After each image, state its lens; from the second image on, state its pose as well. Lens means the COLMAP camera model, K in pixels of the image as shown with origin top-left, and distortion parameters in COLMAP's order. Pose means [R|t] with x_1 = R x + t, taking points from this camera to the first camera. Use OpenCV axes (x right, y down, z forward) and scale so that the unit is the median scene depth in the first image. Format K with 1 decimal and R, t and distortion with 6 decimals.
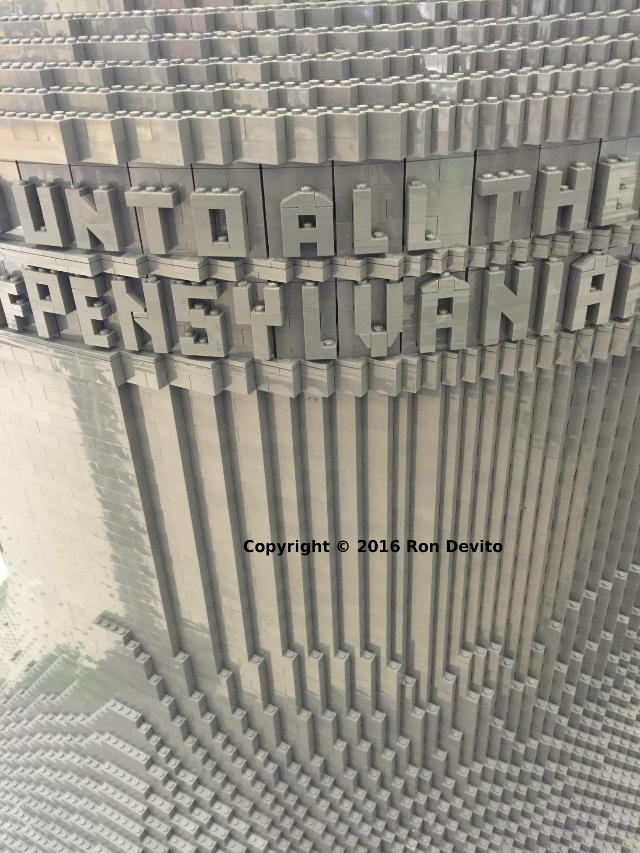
lens RADIAL K [[724.7, 0, 320.8], [0, 724.7, 426.2], [0, 0, 1]] dist [-0.050529, -0.036008]
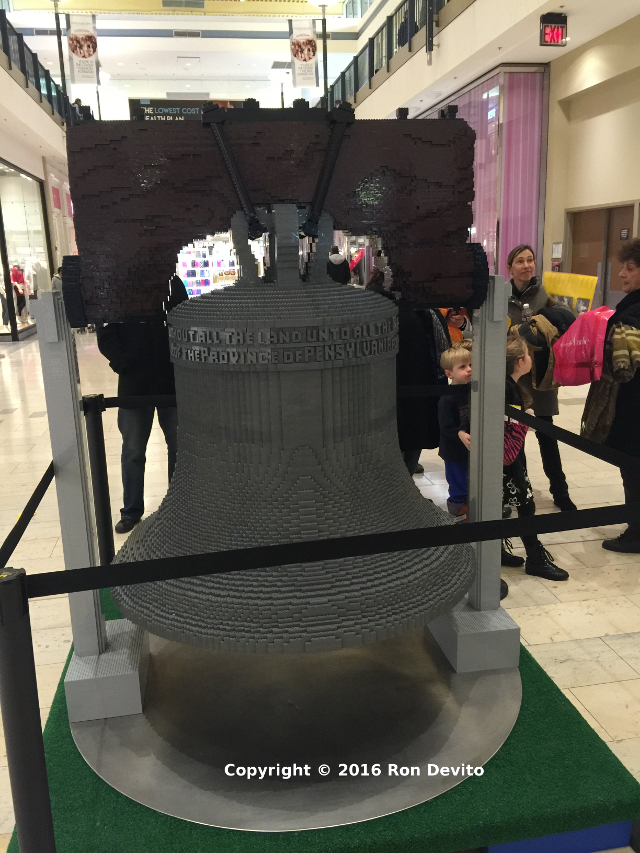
lens RADIAL K [[724.7, 0, 319.5], [0, 724.7, 426.3], [0, 0, 1]] dist [-0.050529, -0.036008]
pose [[0.776402, -0.132024, 0.616255, -3.764834], [0.326268, 0.920784, -0.213790, 1.505255], [-0.539212, 0.367051, 0.757973, -2.900768]]
